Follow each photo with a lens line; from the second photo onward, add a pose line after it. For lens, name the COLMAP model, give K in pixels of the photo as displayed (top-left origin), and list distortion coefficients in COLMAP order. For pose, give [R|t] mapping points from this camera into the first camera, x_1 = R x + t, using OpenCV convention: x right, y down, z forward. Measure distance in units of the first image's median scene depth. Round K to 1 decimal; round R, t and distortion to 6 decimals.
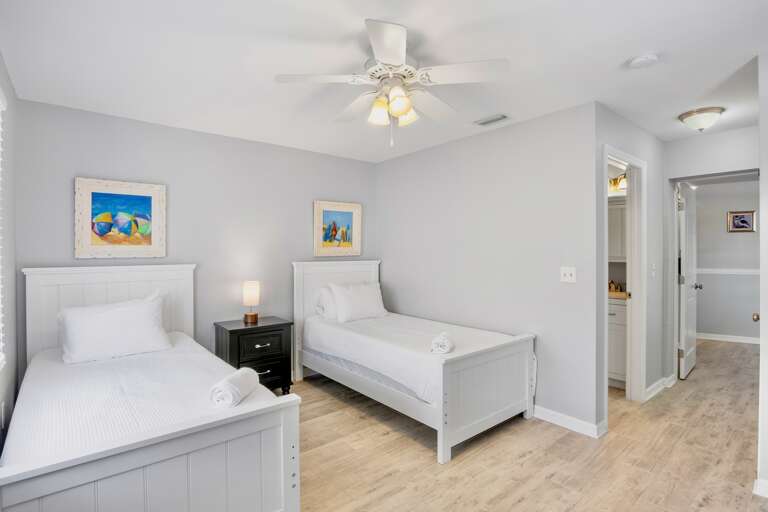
lens RADIAL K [[380.9, 0, 379.4], [0, 380.9, 250.0], [0, 0, 1]] dist [-0.002927, -0.000297]
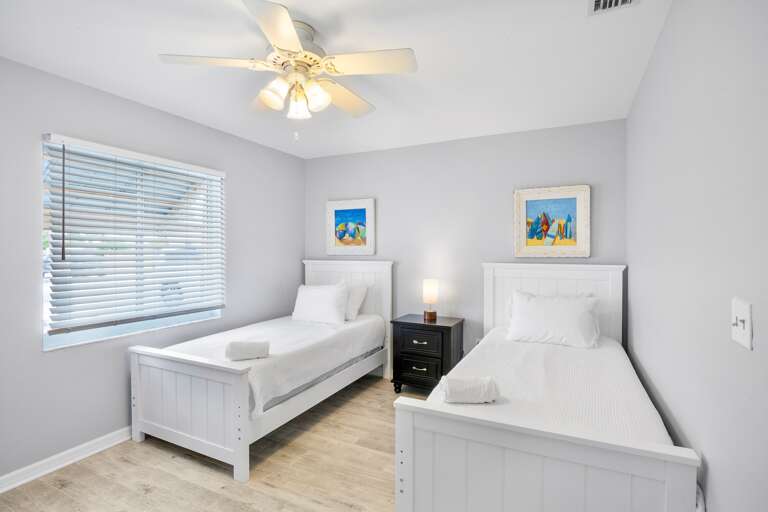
lens RADIAL K [[380.9, 0, 379.4], [0, 380.9, 250.0], [0, 0, 1]] dist [-0.002927, -0.000297]
pose [[0.415389, 0.002853, -0.909639, 0.586531], [-0.000129, 0.999995, 0.003077, -0.001560], [0.909644, -0.001161, 0.415388, 0.480432]]
